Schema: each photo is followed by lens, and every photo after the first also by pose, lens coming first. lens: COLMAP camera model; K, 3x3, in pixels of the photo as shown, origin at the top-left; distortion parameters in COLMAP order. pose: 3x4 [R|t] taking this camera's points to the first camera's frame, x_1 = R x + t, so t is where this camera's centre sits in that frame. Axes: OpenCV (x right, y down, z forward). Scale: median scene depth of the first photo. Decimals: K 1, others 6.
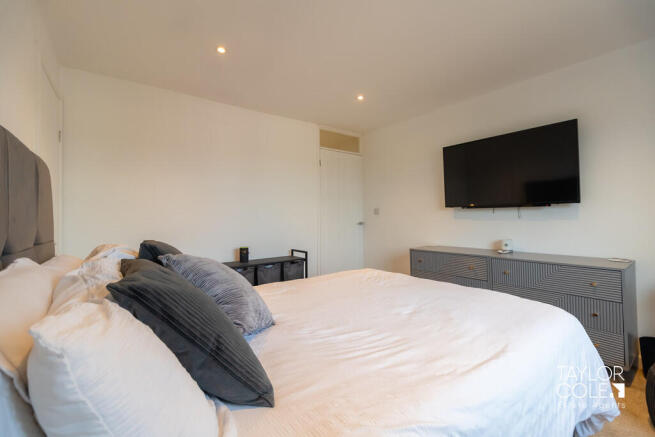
lens RADIAL K [[288.3, 0, 328.0], [0, 288.3, 214.7], [0, 0, 1]] dist [-0.001355, -0.000001]
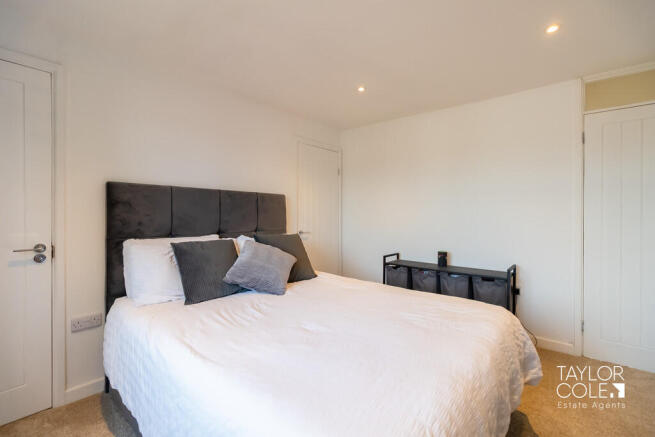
lens RADIAL K [[288.3, 0, 328.0], [0, 288.3, 214.7], [0, 0, 1]] dist [-0.001355, -0.000001]
pose [[0.215743, 0.015855, -0.976321, 0.589698], [0.000803, 0.999865, 0.016415, -0.029746], [0.976450, -0.004326, 0.215701, 0.408512]]
